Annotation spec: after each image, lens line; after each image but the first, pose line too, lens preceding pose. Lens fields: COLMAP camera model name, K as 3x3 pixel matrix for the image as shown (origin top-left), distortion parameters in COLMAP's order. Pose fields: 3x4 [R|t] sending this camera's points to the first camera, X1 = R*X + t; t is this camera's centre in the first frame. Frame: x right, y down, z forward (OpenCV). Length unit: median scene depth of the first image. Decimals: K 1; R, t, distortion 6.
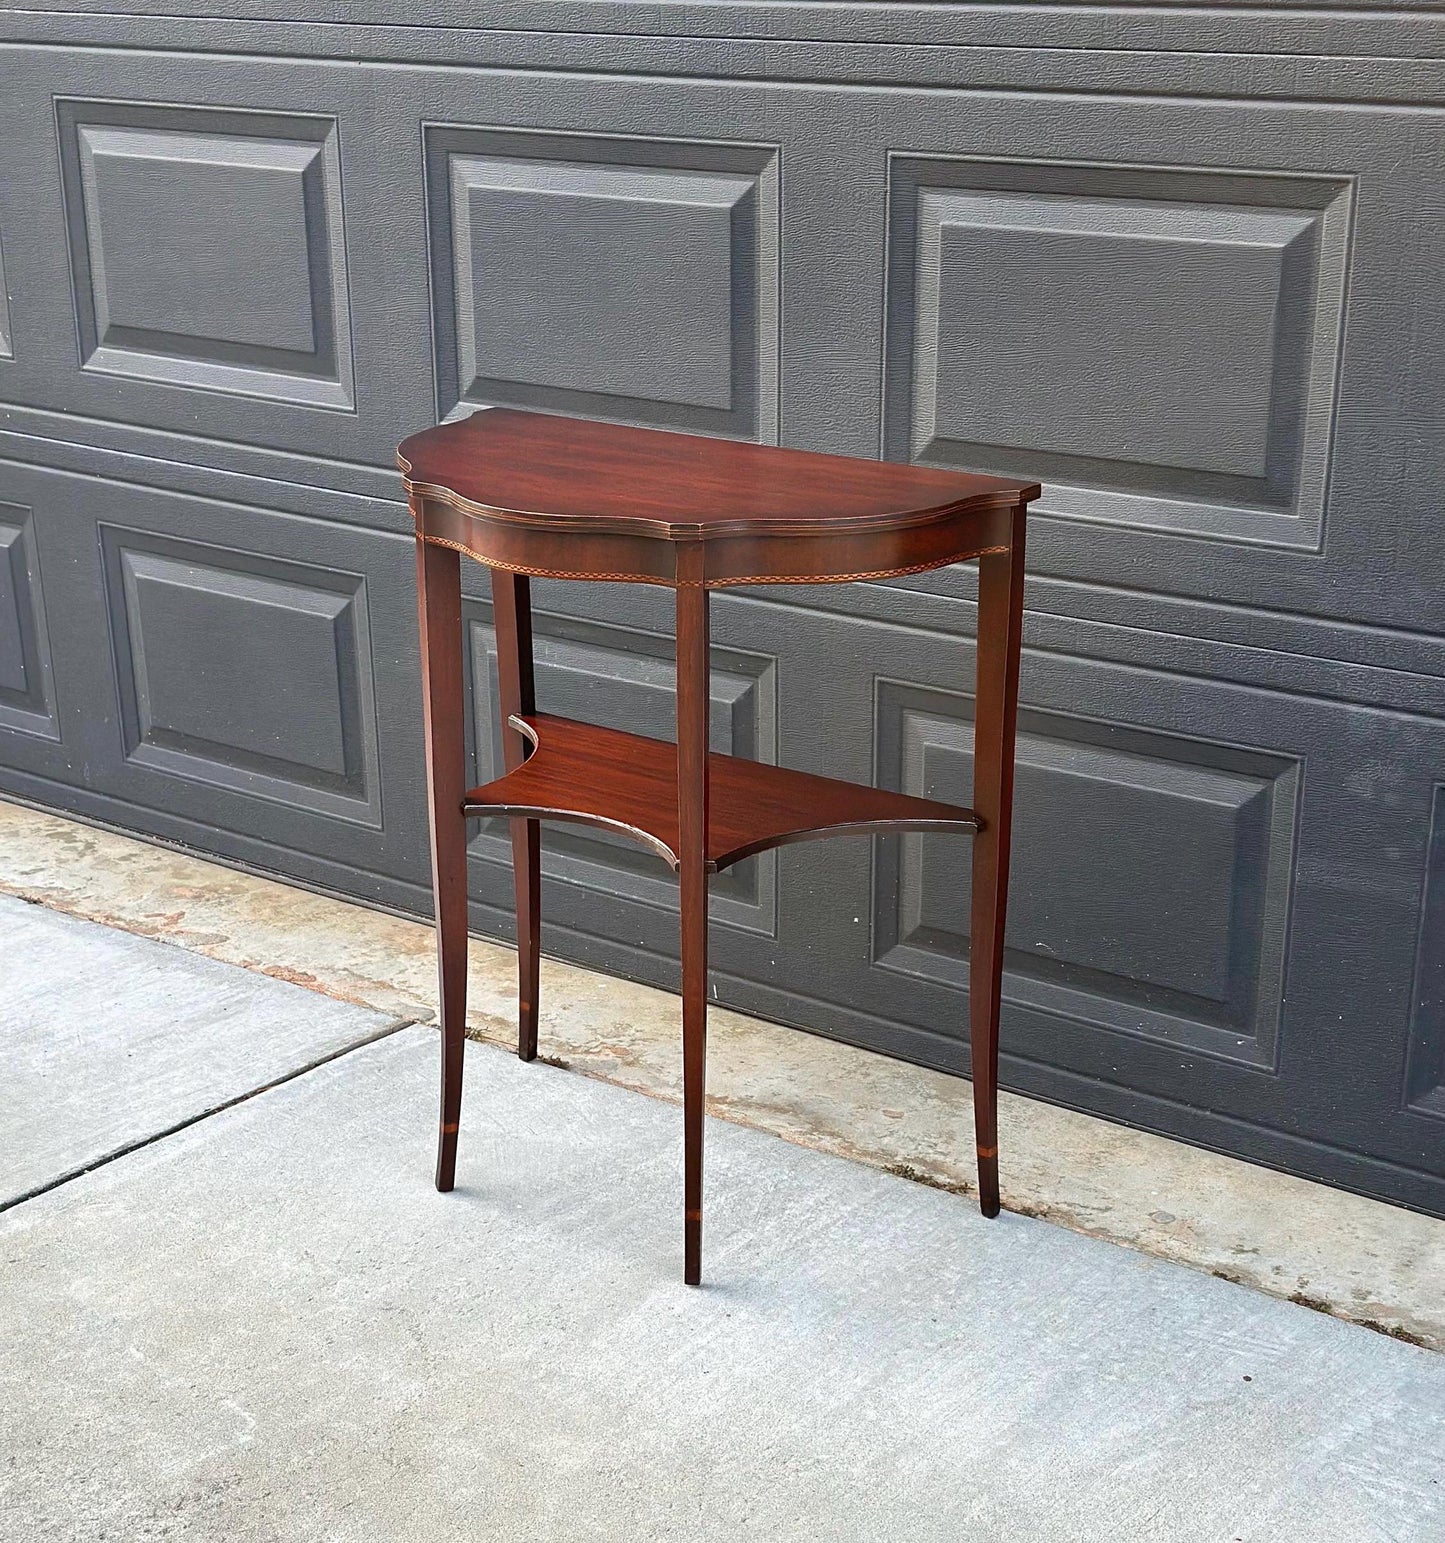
lens RADIAL K [[2706.2, 0, 695.8], [0, 2706.2, 973.6], [0, 0, 1]] dist [0.195955, -0.386185]
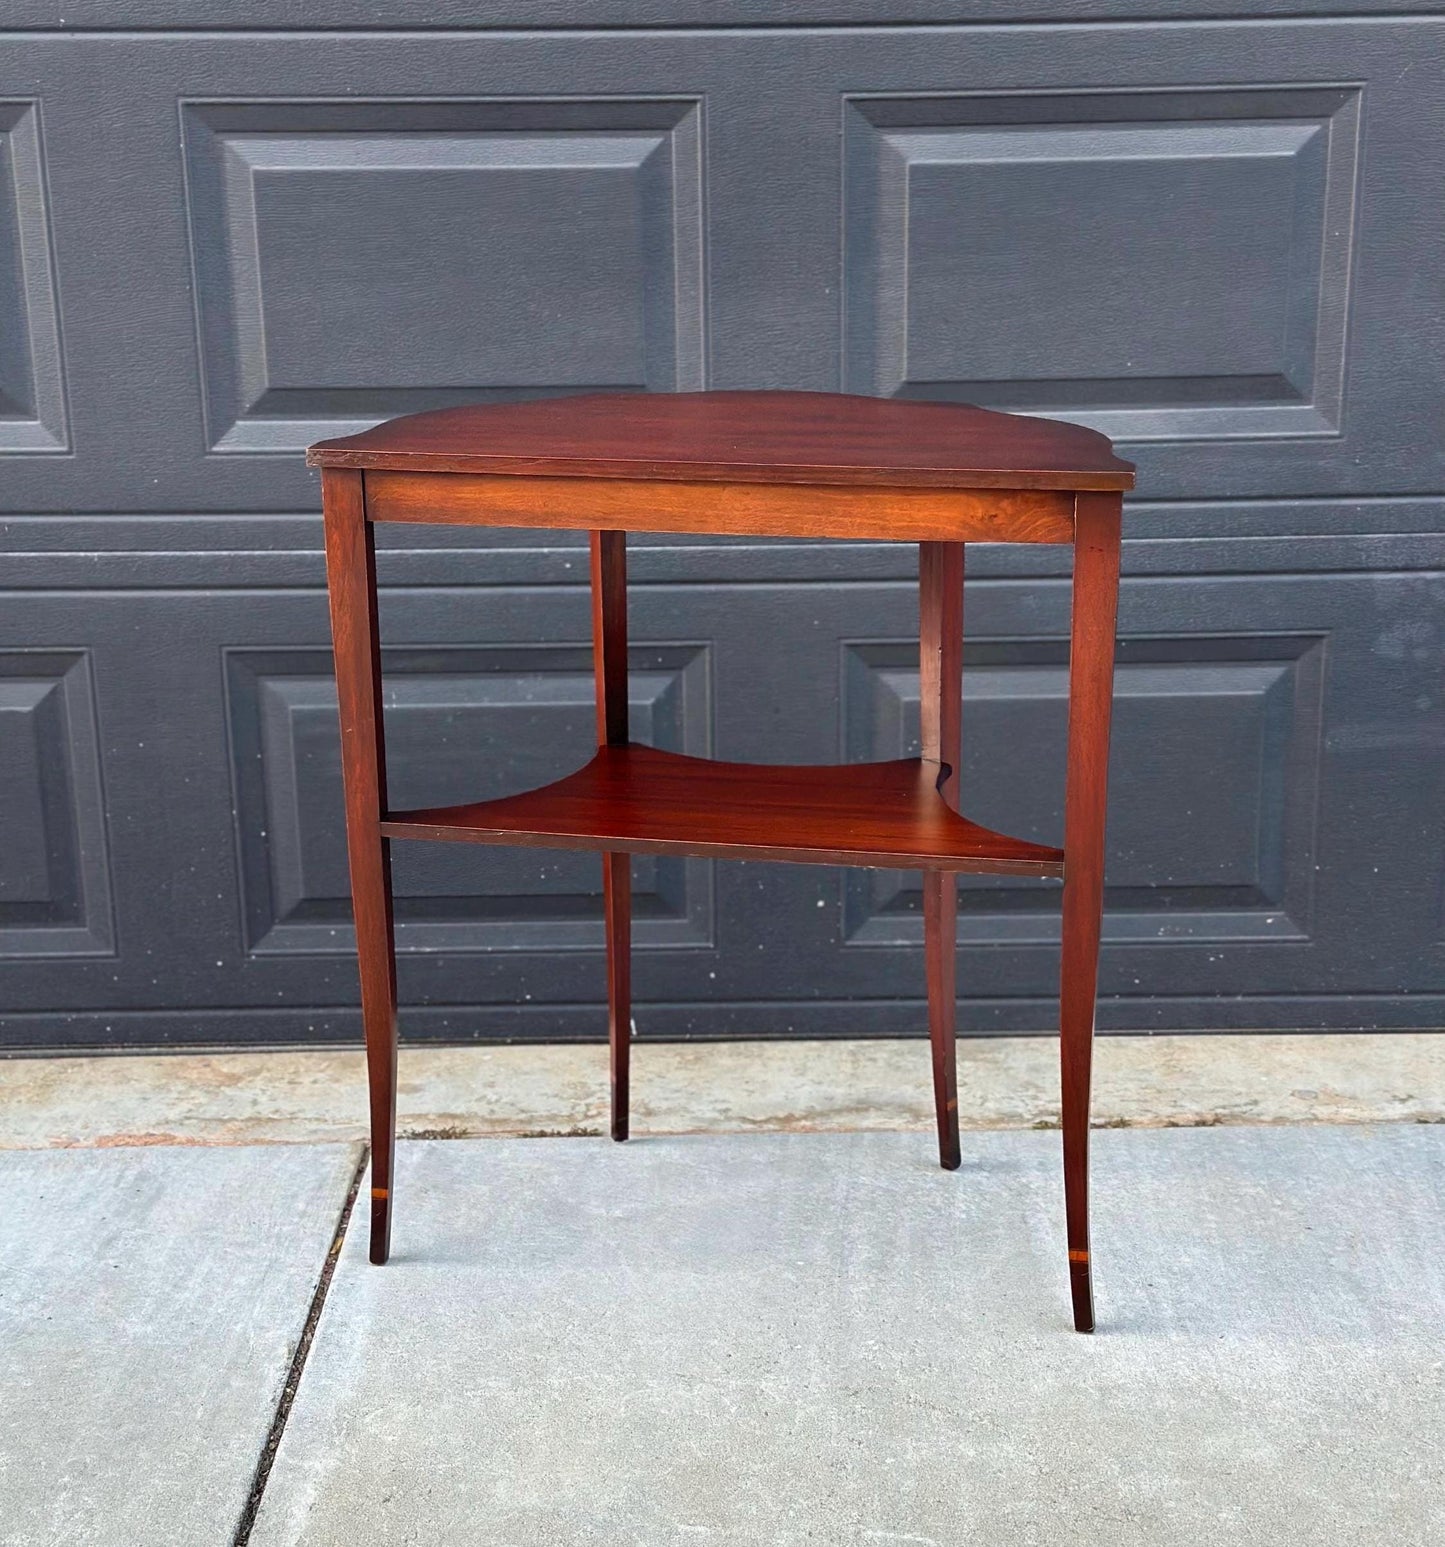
lens RADIAL K [[2715.6, 0, 725.5], [0, 2715.6, 853.3], [0, 0, 1]] dist [0.170741, -0.193686]
pose [[0.777893, -0.188134, 0.599573, -0.570061], [0.237773, 0.971314, -0.003711, -0.044220], [-0.581676, 0.145449, 0.800311, 0.277749]]
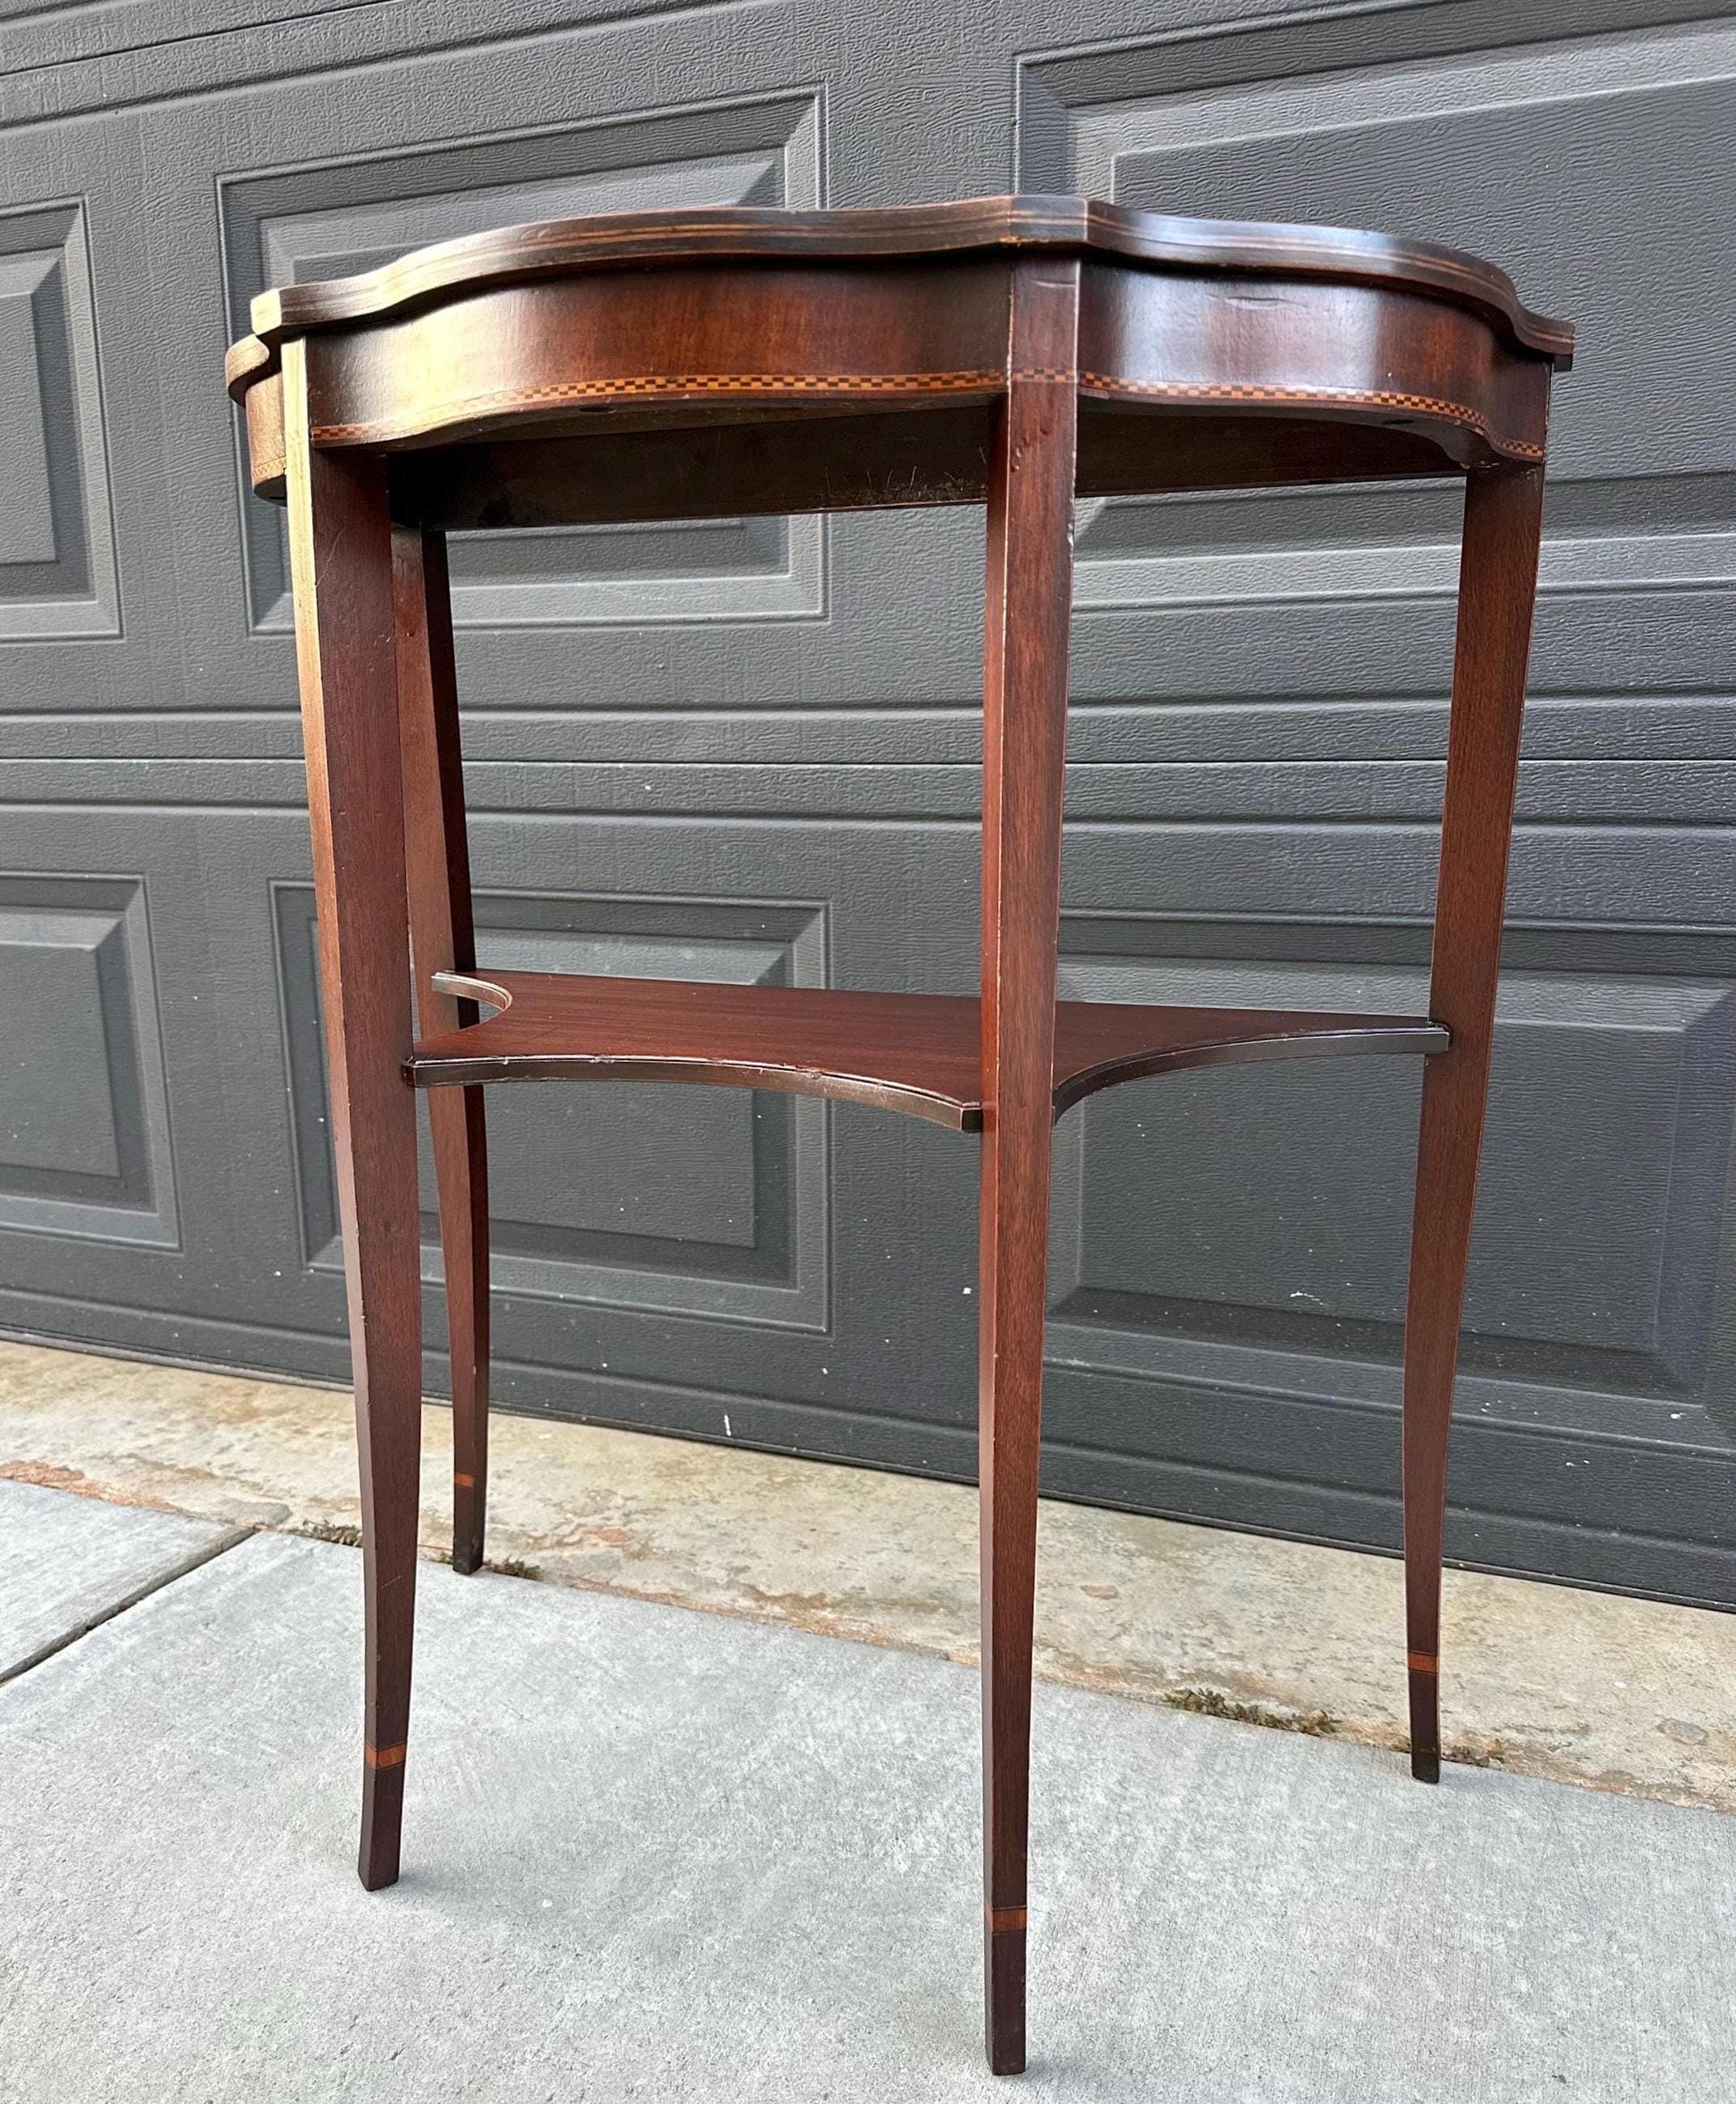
lens RADIAL K [[1713.7, 0, 853.6], [0, 1713.7, 1131.7], [0, 0, 1]] dist [0.174499, -0.374923]
pose [[0.959467, -0.055490, 0.276304, -0.088162], [0.099671, 0.983874, -0.148520, 0.001788], [-0.263607, 0.170039, 0.949525, 0.643470]]
